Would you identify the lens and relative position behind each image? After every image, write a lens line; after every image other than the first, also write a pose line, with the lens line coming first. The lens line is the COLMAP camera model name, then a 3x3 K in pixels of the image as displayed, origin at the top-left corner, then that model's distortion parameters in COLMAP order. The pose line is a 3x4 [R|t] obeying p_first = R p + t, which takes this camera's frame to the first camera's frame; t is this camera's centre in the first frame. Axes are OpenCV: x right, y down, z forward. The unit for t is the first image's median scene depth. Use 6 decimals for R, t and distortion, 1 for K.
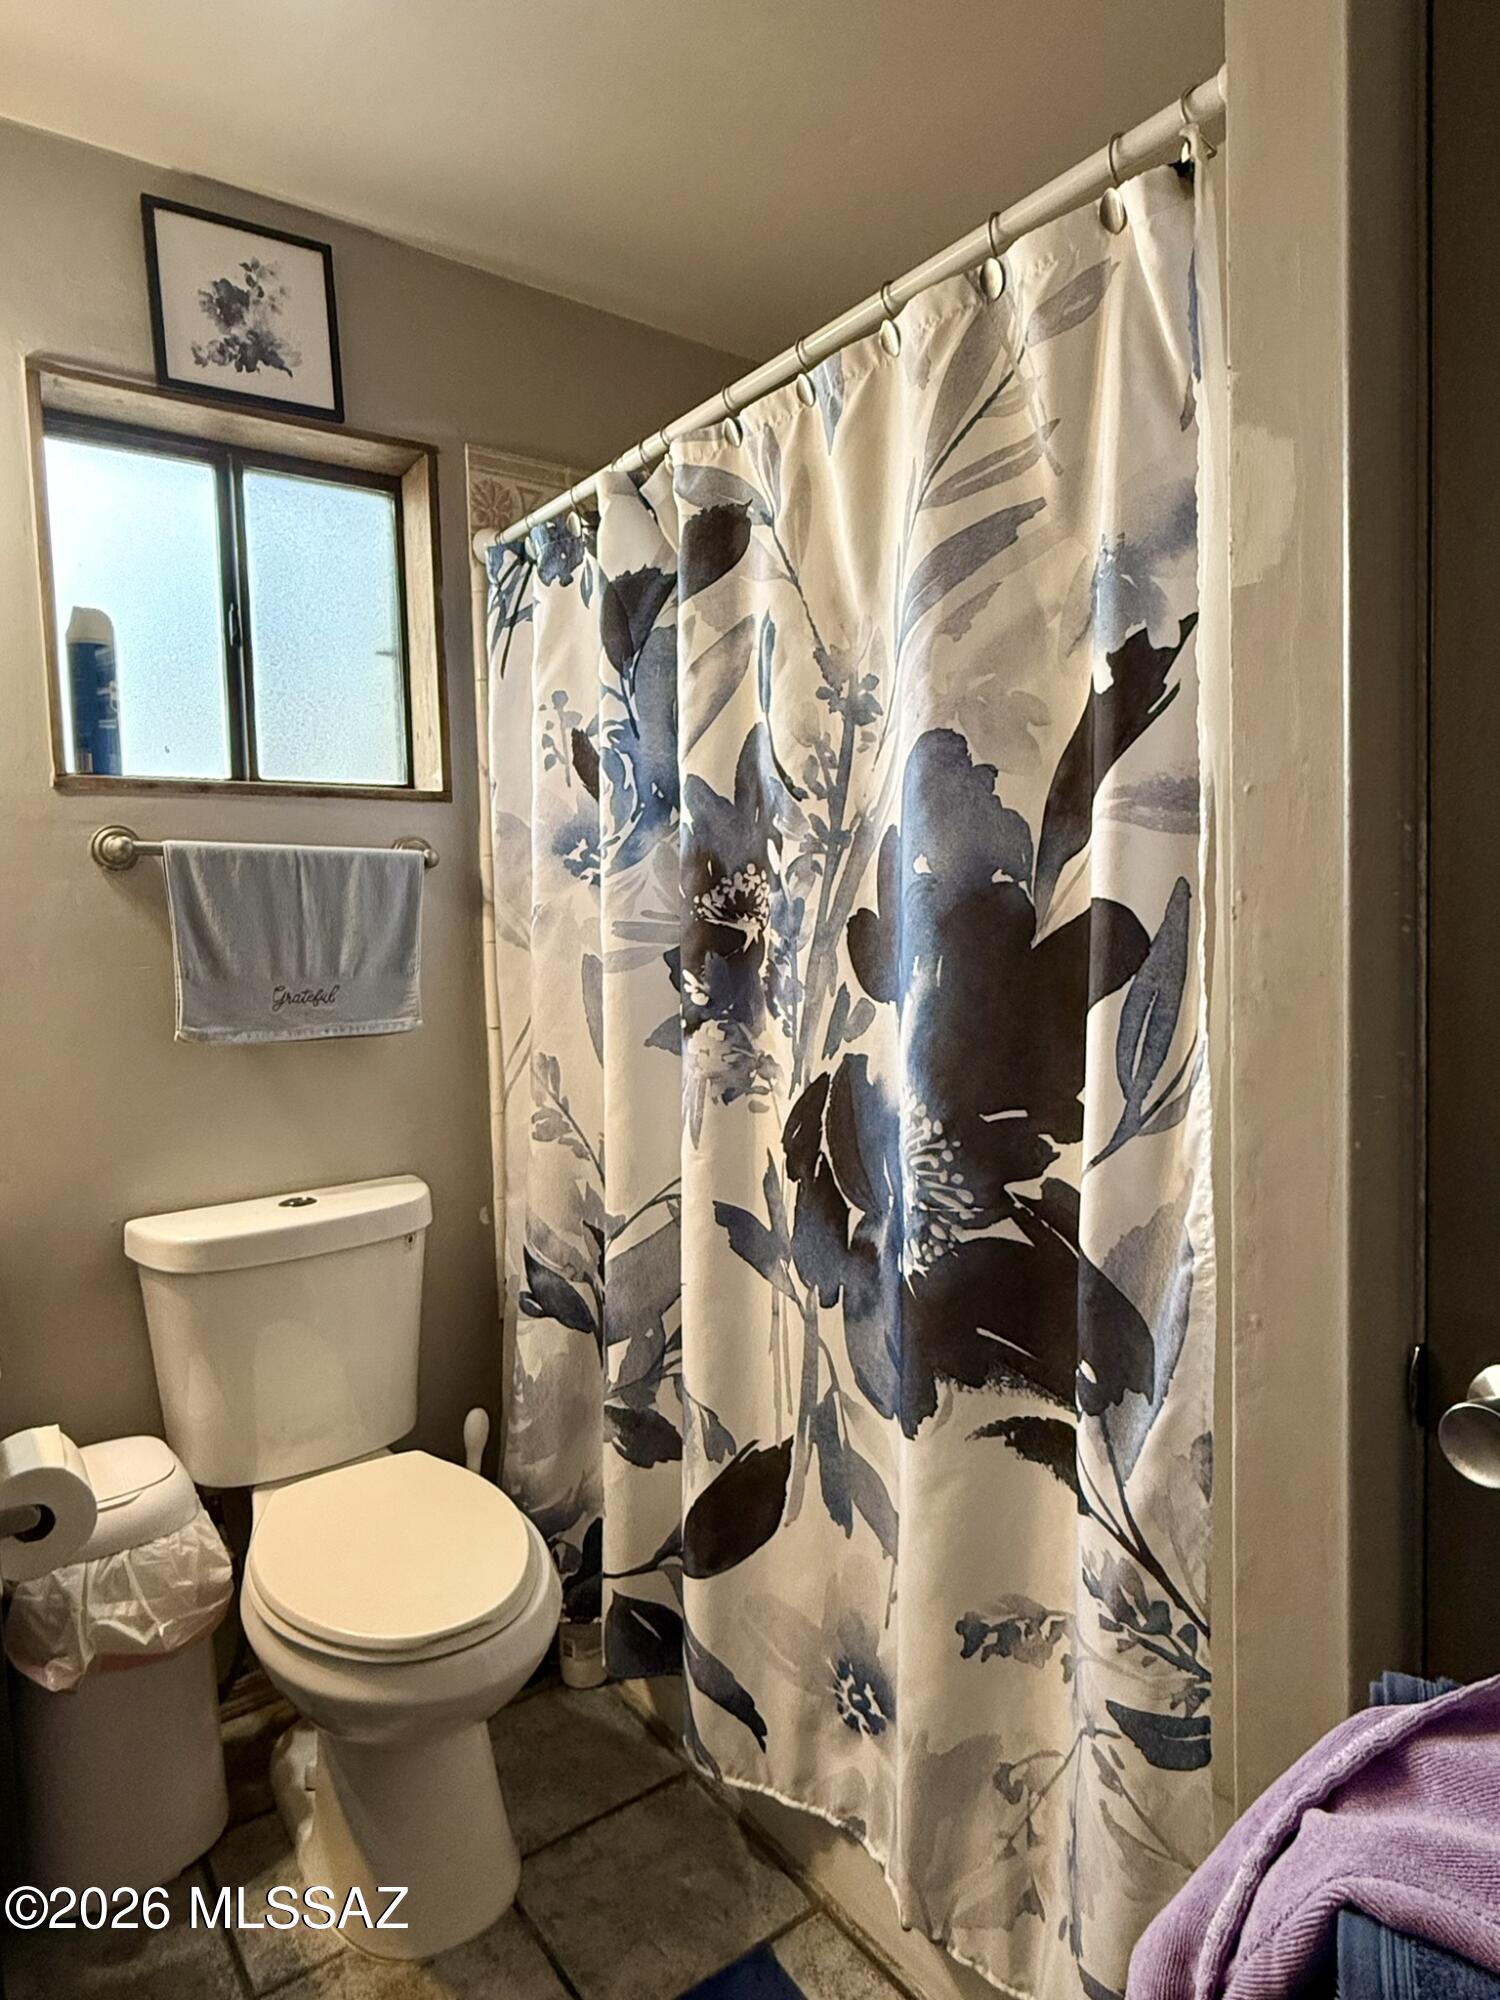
lens RADIAL K [[1219.3, 0, 750.0], [0, 1219.3, 1000.0], [0, 0, 1]] dist [-0.000406, 0.000034]
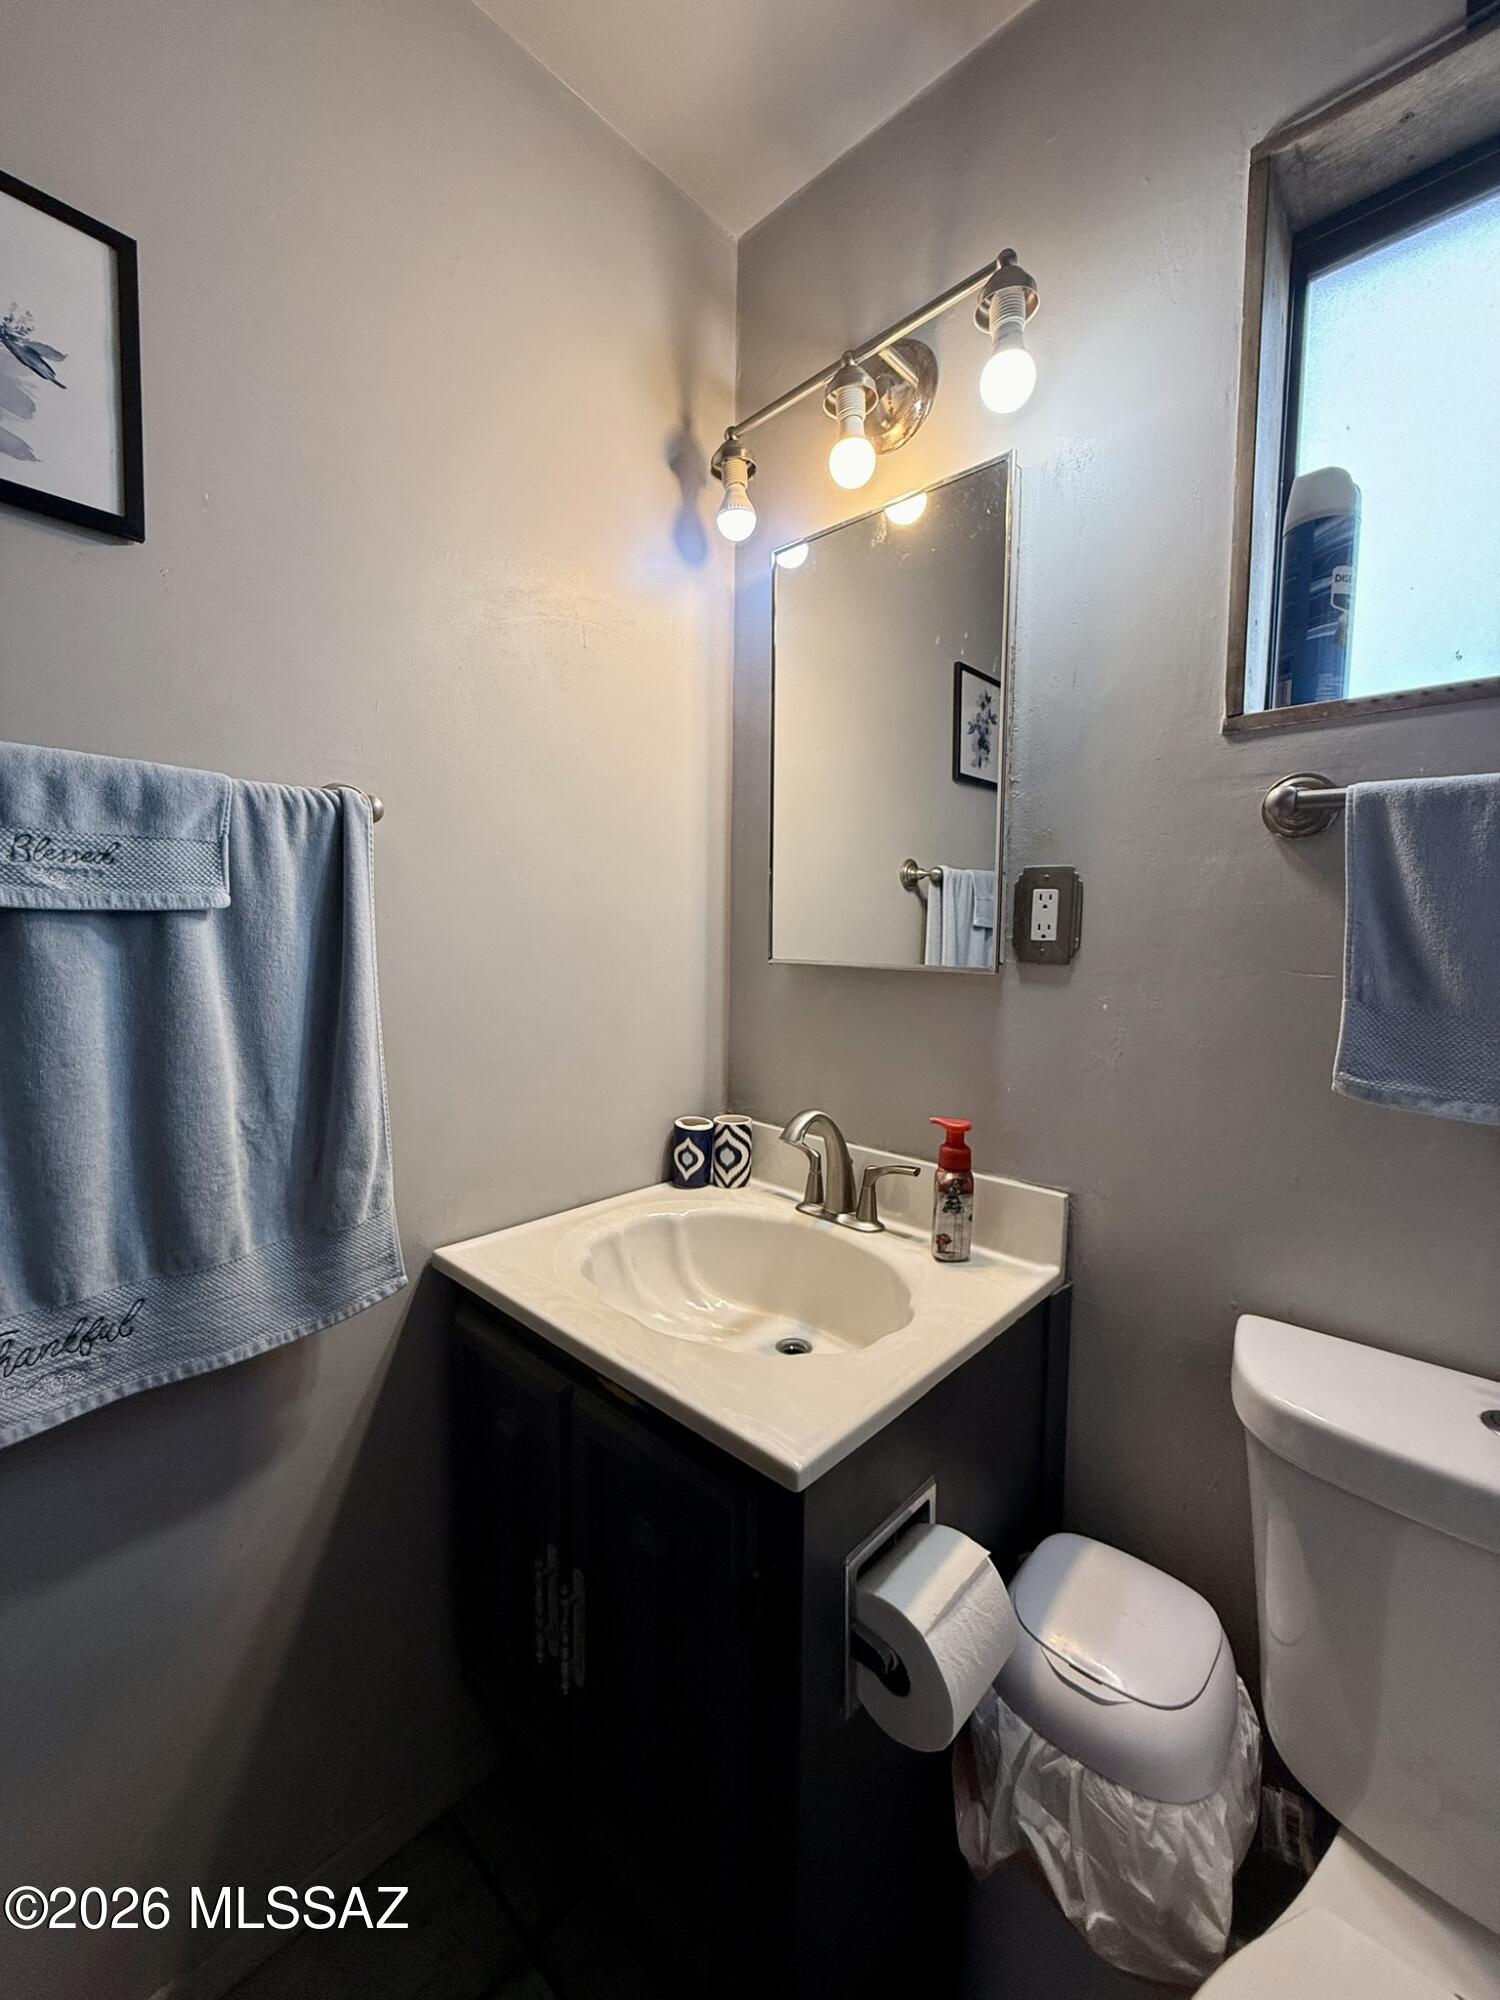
lens RADIAL K [[806.1, 0, 749.4], [0, 806.1, 984.8], [0, 0, 1]] dist [-0.000349, 0.000084]
pose [[0.168886, 0.102678, -0.980273, -0.102284], [-0.073401, 0.993108, 0.091377, -0.040193], [0.982899, 0.056521, 0.175259, 0.611037]]
